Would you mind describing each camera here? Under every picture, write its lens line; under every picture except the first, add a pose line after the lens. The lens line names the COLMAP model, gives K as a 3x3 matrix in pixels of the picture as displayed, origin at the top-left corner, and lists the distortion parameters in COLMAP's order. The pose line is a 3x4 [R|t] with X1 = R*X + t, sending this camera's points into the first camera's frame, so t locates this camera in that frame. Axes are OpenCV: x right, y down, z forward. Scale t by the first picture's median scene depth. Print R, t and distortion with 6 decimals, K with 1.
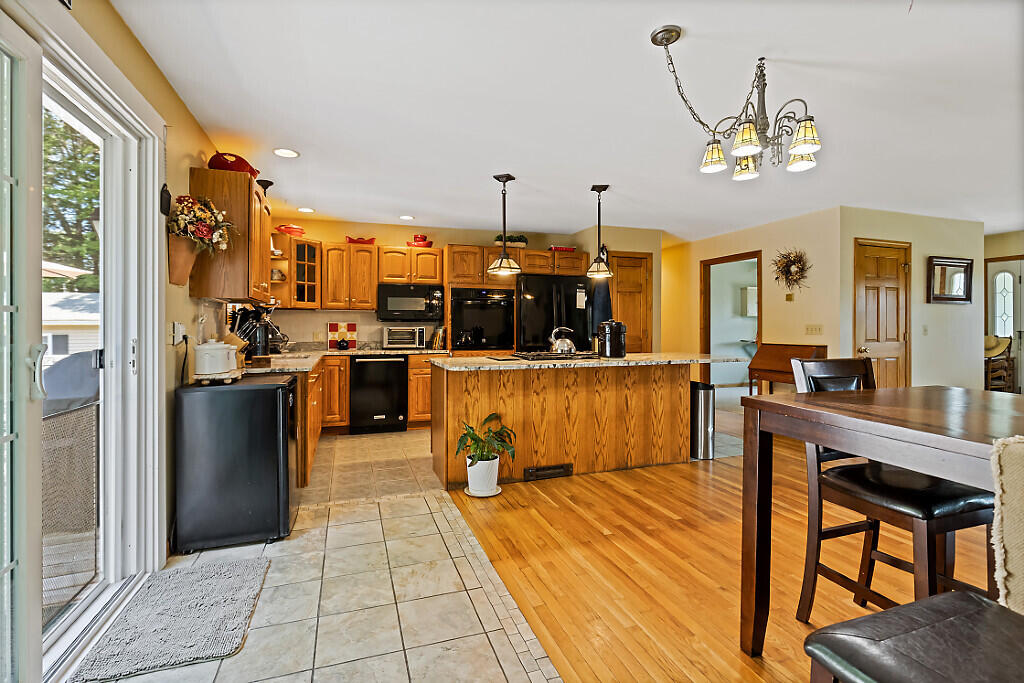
lens RADIAL K [[478.2, 0, 509.2], [0, 478.2, 317.1], [0, 0, 1]] dist [0.002000, 0.000111]
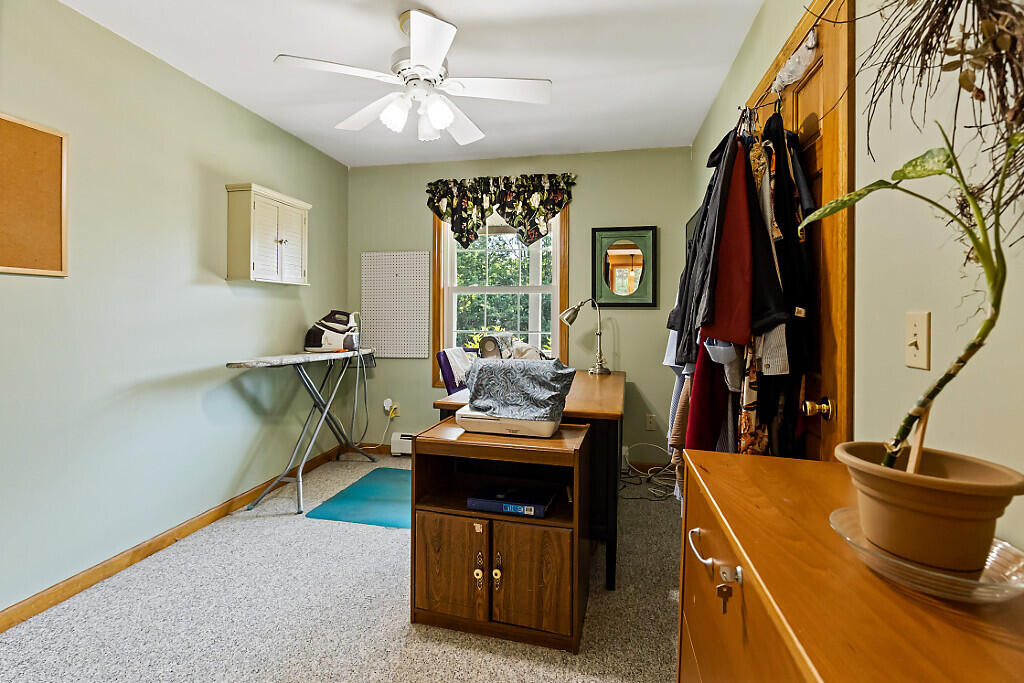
lens RADIAL K [[466.9, 0, 509.5], [0, 466.9, 320.4], [0, 0, 1]] dist [0.002509, -0.000065]
pose [[0.515793, -0.000940, 0.856713, 0.544839], [-0.022021, 0.999654, 0.014354, 0.025750], [-0.856430, -0.026269, 0.515594, 1.170034]]
